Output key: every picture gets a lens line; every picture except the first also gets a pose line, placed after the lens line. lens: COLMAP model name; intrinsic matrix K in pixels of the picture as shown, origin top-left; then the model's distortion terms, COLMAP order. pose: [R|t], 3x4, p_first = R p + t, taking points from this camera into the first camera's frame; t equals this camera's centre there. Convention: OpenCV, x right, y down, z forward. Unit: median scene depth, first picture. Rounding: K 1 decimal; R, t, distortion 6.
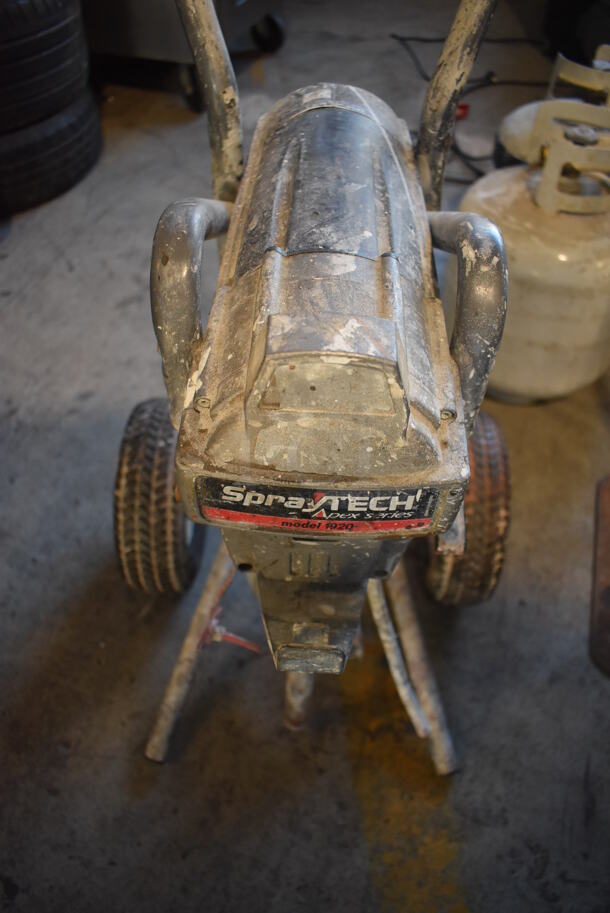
lens RADIAL K [[692.8, 0, 305.0], [0, 692.8, 456.5], [0, 0, 1]] dist [-0.097738, 0.008231]
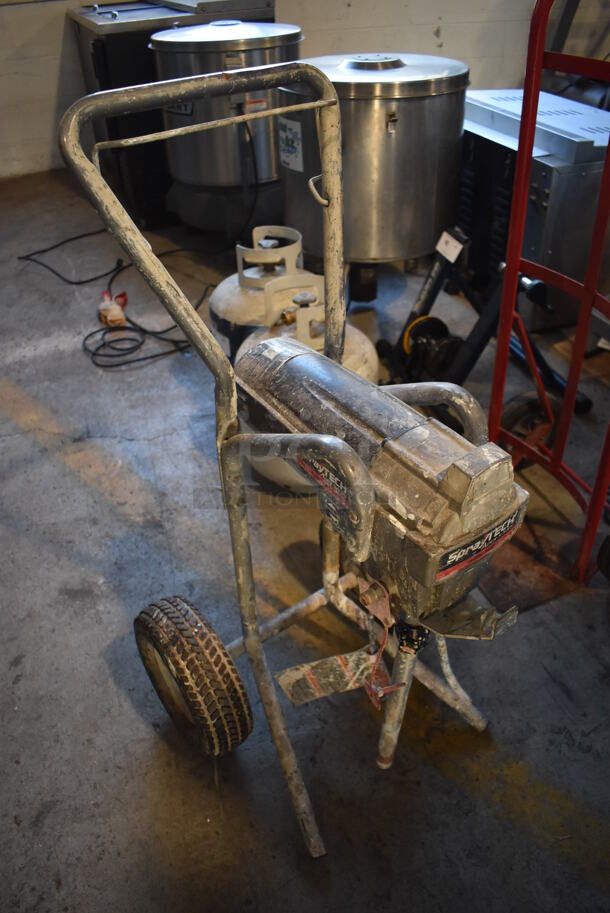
lens RADIAL K [[692.8, 0, 305.0], [0, 692.8, 456.5], [0, 0, 1]] dist [-0.097738, 0.008231]
pose [[0.781467, -0.415132, 0.465806, -1.200832], [0.497439, 0.865173, -0.063483, -0.271741], [-0.376649, 0.281320, 0.882607, -0.617173]]
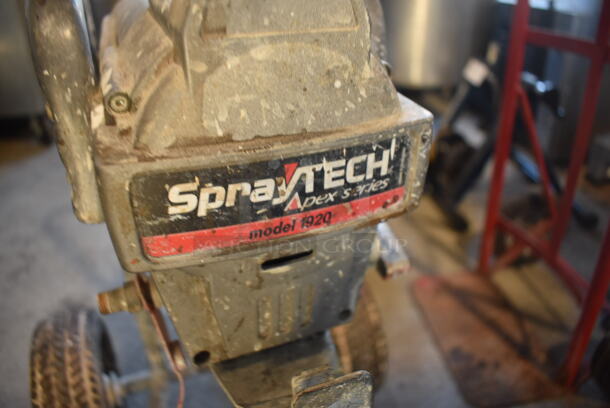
lens RADIAL K [[457.1, 0, 305.0], [0, 457.1, 204.0], [0, 0, 1]] dist [-0.101717, 0.007648]
pose [[0.907522, -0.230260, 0.351261, -0.157857], [0.336412, 0.899220, -0.279697, 0.242216], [-0.251457, 0.372000, 0.893524, 0.523112]]
